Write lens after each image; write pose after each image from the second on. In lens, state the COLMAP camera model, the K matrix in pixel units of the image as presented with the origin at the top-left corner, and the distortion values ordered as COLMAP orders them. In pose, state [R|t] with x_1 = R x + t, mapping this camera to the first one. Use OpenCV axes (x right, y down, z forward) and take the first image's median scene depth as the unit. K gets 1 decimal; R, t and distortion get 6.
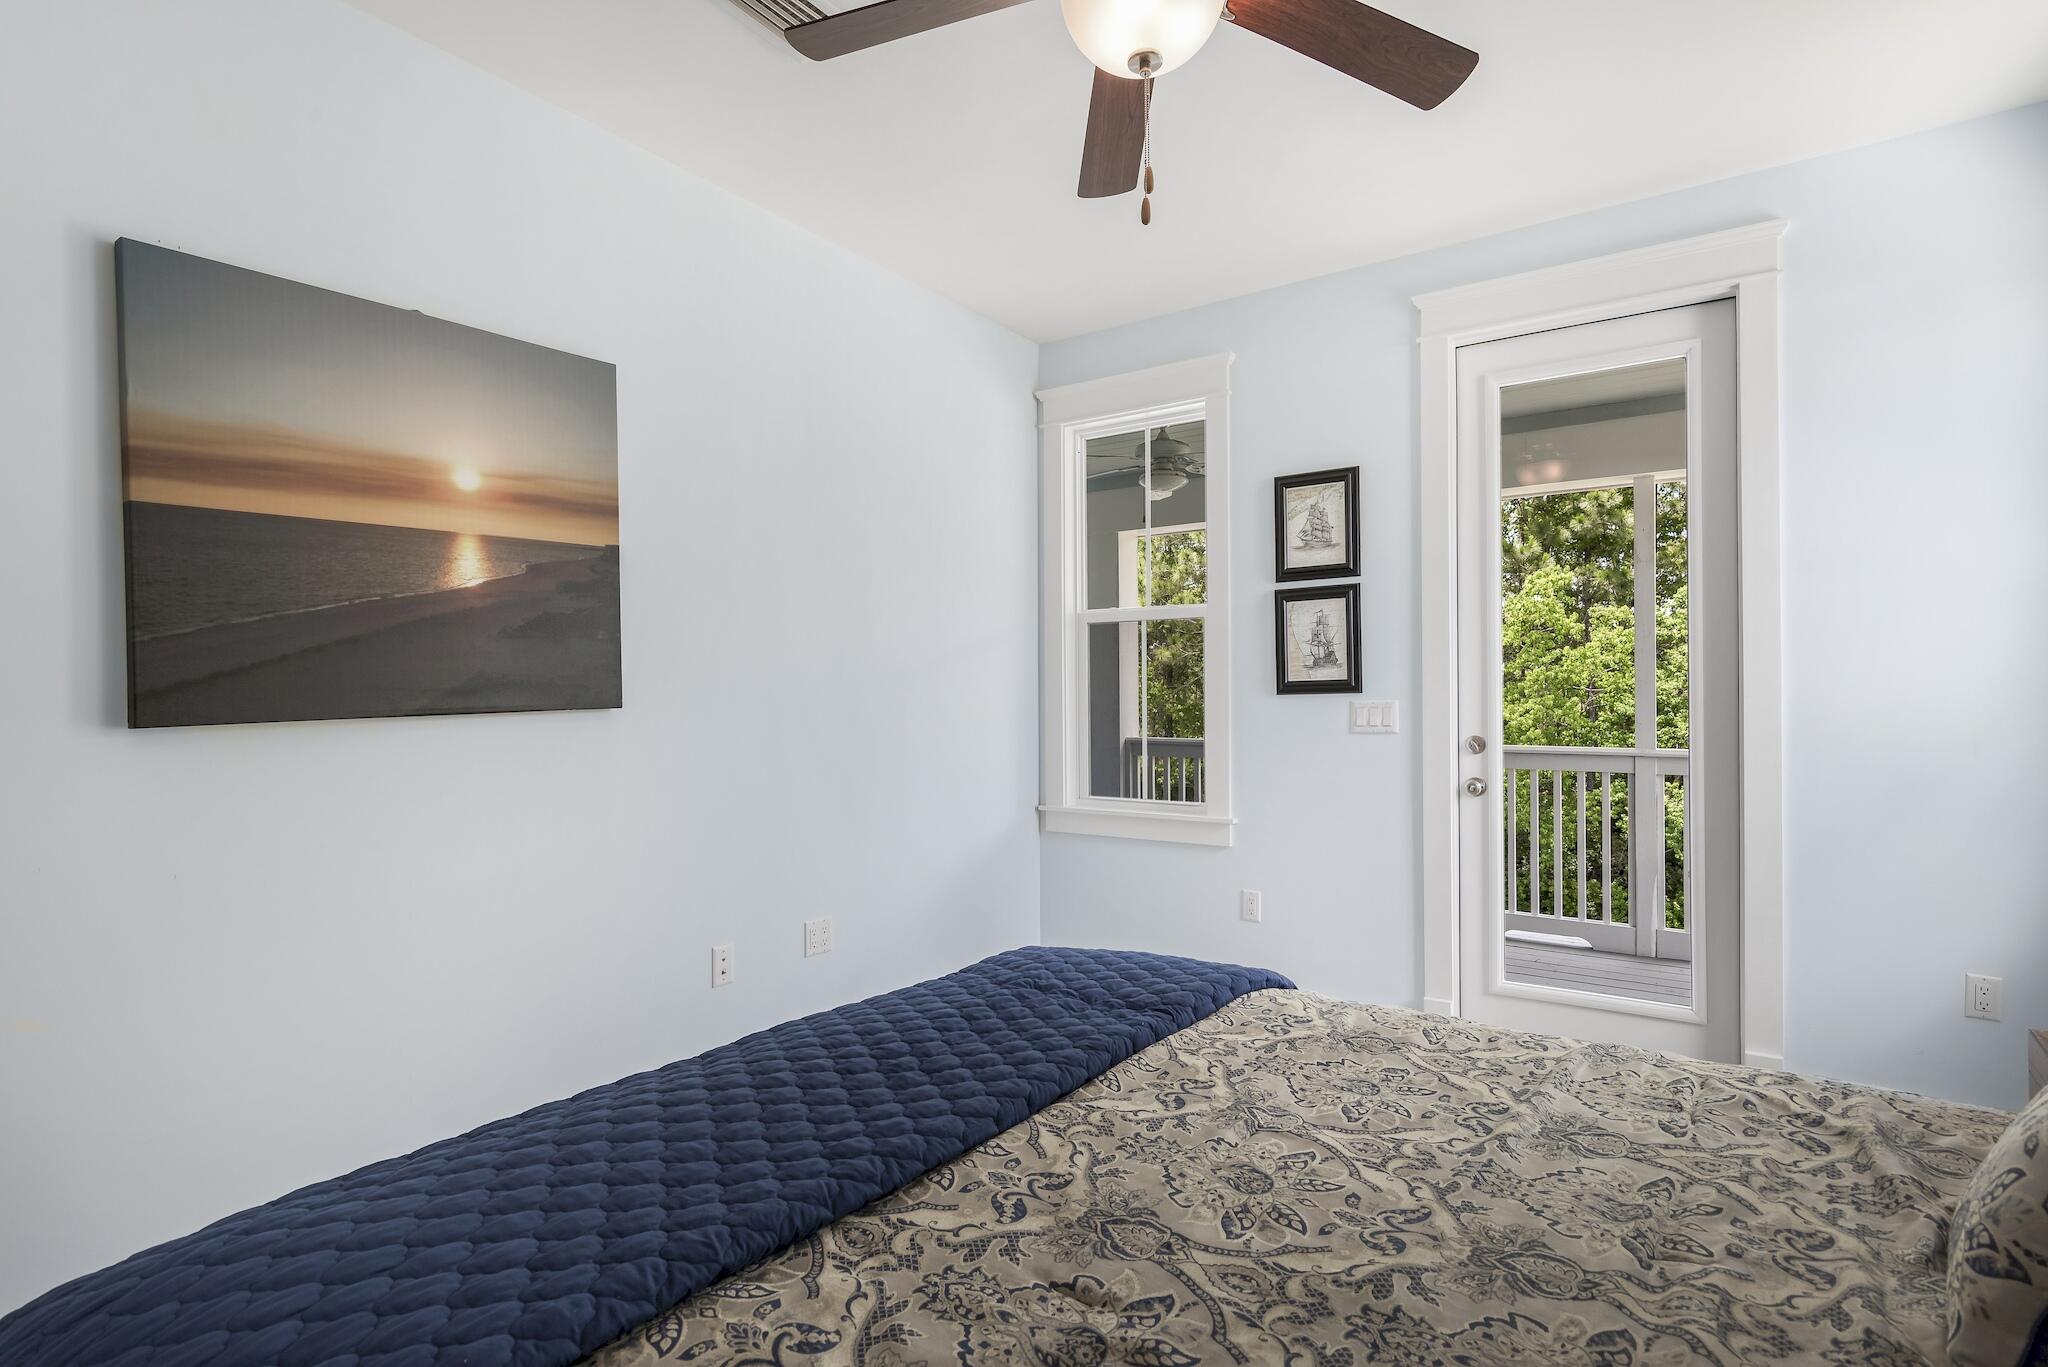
lens RADIAL K [[1026.0, 0, 1077.3], [0, 1026.0, 695.4], [0, 0, 1]] dist [0.002129, 0.003327]
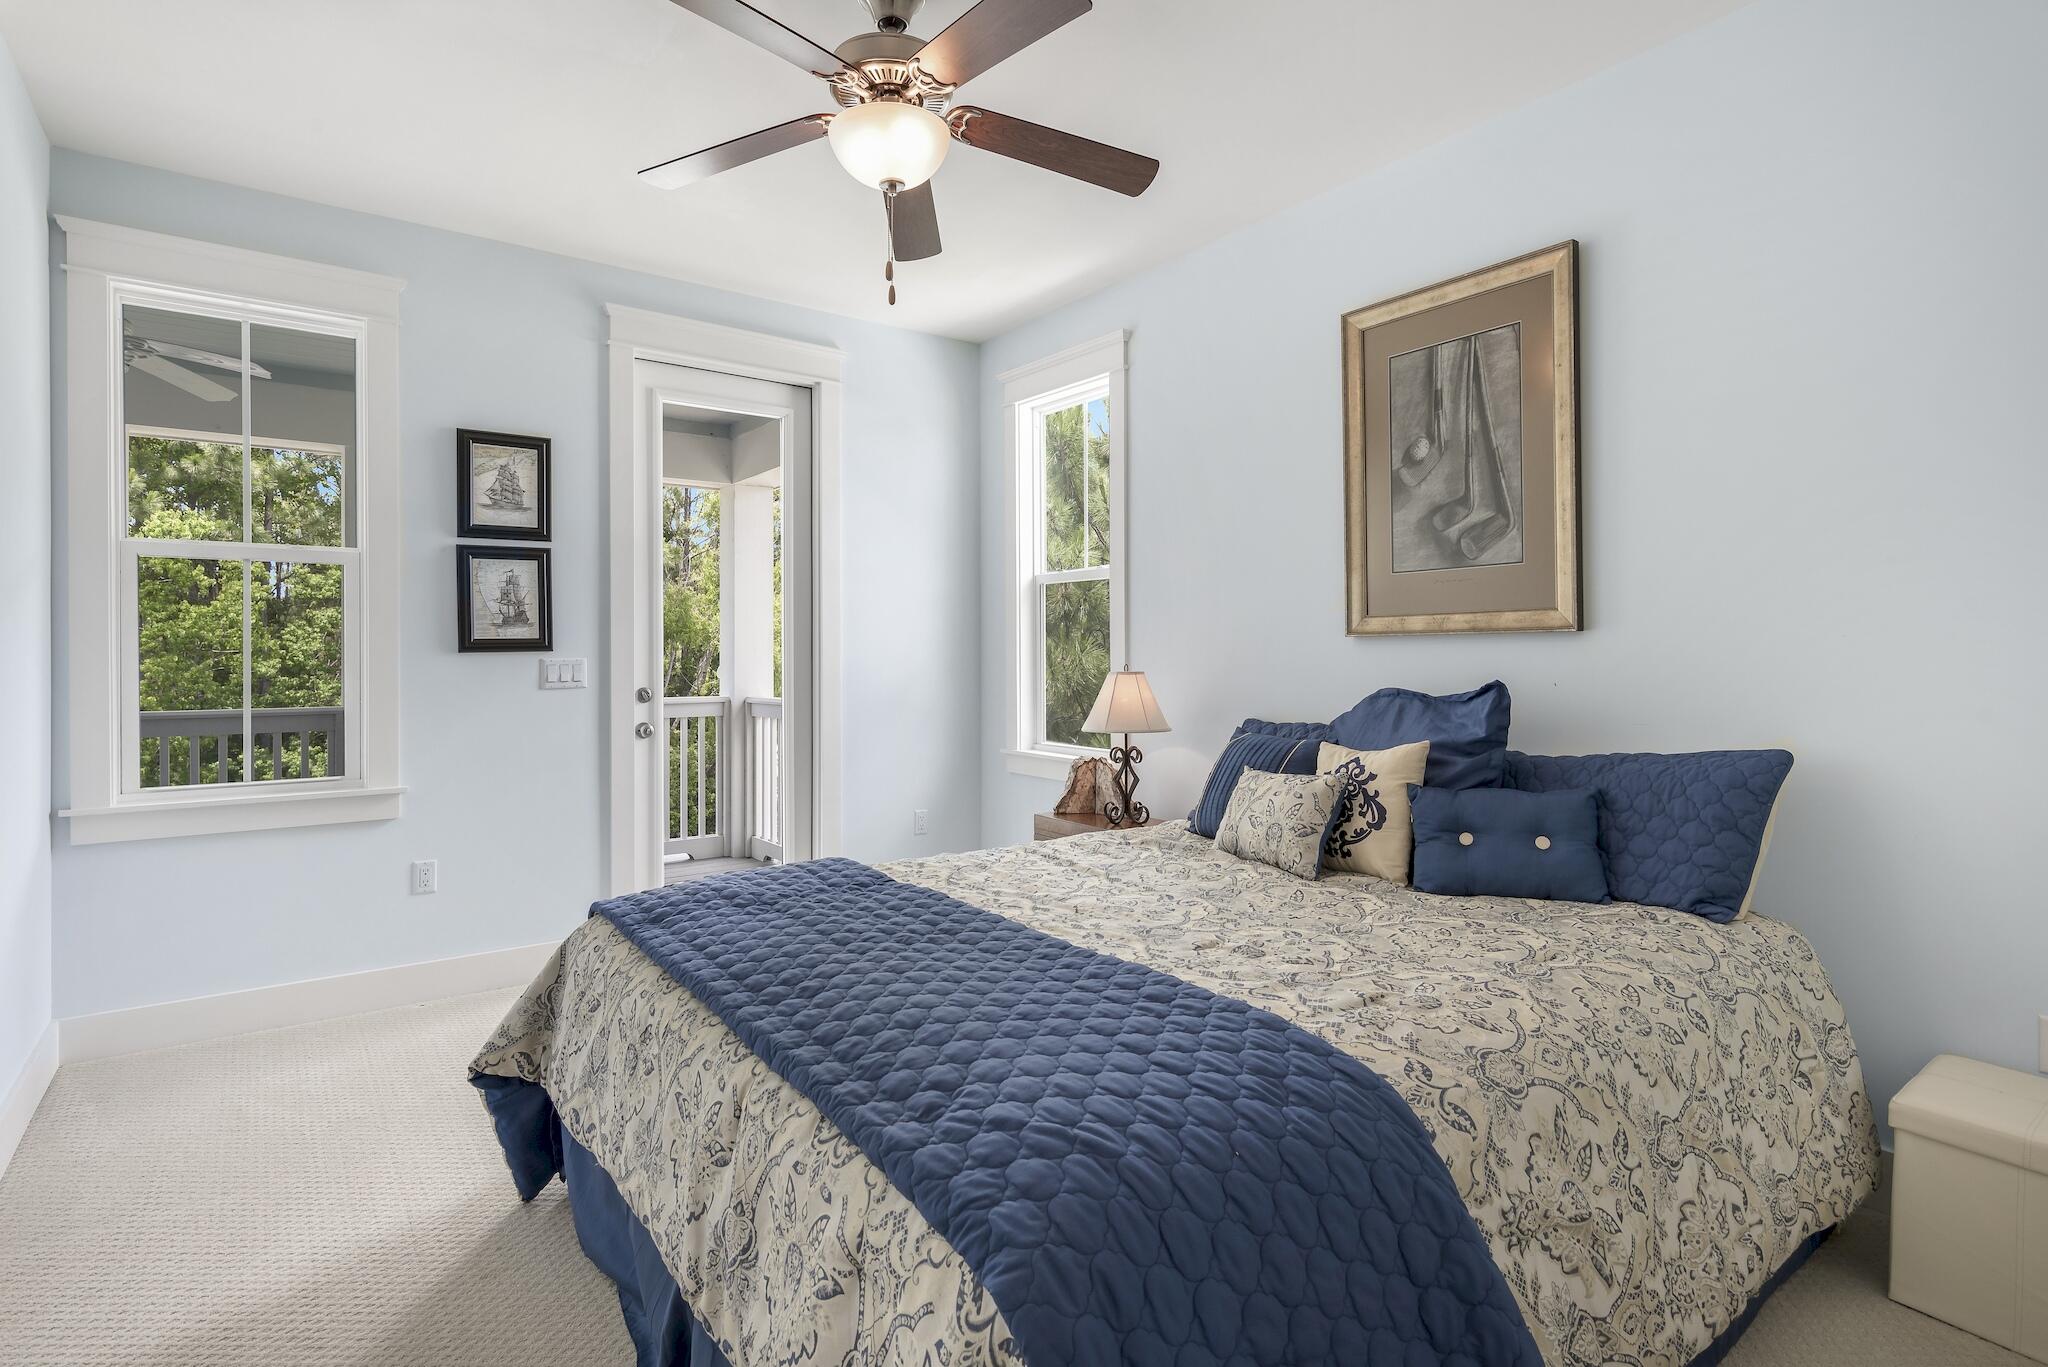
lens RADIAL K [[1026.0, 0, 1003.6], [0, 1026.0, 653.6], [0, 0, 1]] dist [0.002129, 0.003327]
pose [[0.337011, 0.003111, 0.941496, -0.561678], [0.000955, 0.999993, -0.003646, 0.004399], [-0.941500, 0.002128, 0.337005, 0.192154]]
